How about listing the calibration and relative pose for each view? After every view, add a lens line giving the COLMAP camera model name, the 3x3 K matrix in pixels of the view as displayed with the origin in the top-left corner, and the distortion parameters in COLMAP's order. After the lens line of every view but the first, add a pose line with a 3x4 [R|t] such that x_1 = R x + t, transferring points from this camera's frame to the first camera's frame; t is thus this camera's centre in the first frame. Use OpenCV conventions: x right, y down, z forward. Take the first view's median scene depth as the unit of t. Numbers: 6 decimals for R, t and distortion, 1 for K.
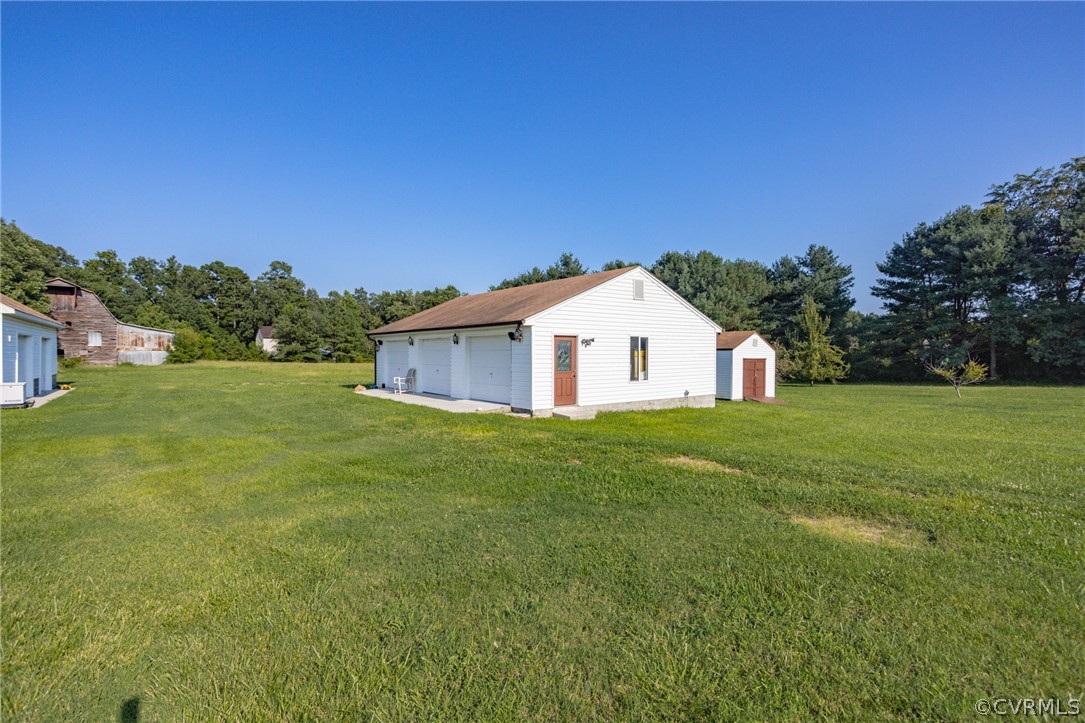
lens RADIAL K [[525.4, 0, 541.2], [0, 525.4, 360.0], [0, 0, 1]] dist [0.000953, 0.002449]
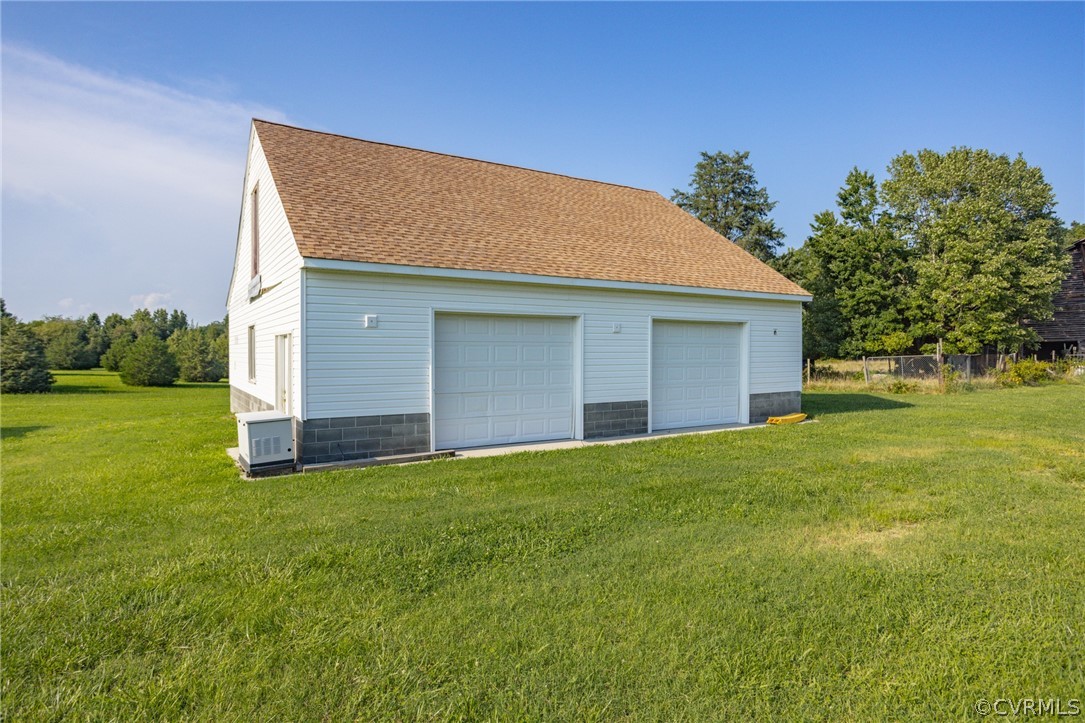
lens RADIAL K [[618.0, 0, 546.0], [0, 618.0, 356.8], [0, 0, 1]] dist [-0.004826, 0.006245]
pose [[-0.081388, 0.006970, -0.996658, -0.133935], [-0.009695, 0.999923, 0.007785, -0.004637], [0.996635, 0.010296, -0.081314, 0.370518]]
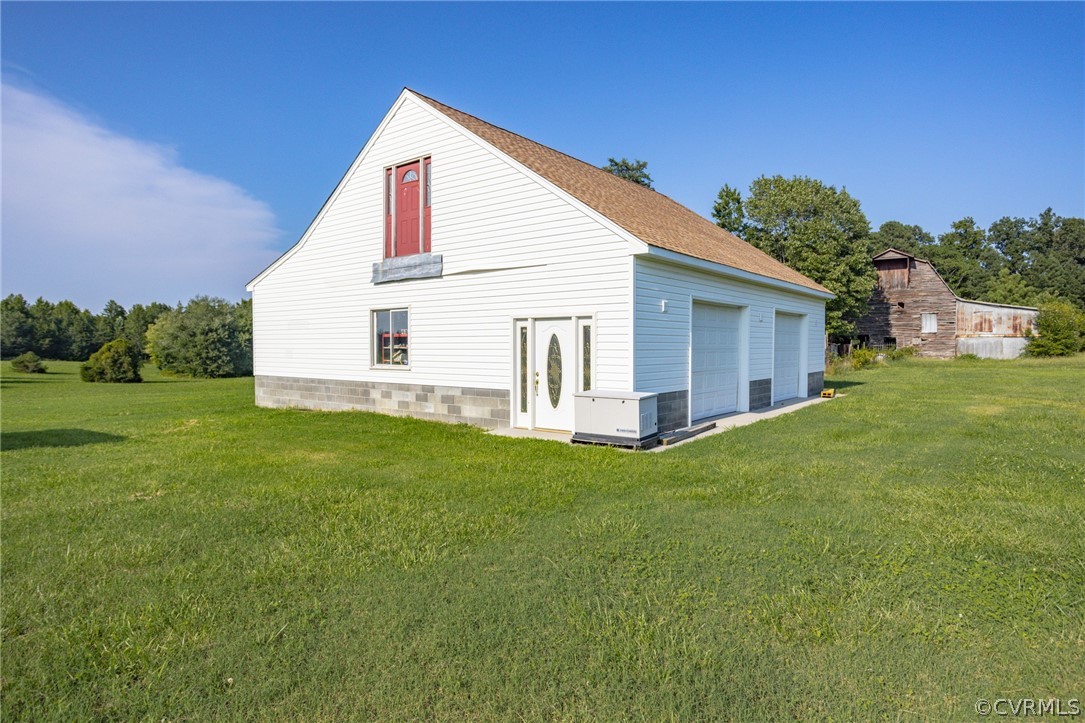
lens RADIAL K [[618.0, 0, 543.7], [0, 618.0, 367.8], [0, 0, 1]] dist [-0.004826, 0.006245]
pose [[0.271212, 0.034832, -0.961889, -0.130558], [-0.009898, 0.999393, 0.033399, 0.000421], [0.962469, 0.000462, 0.271392, 0.209960]]
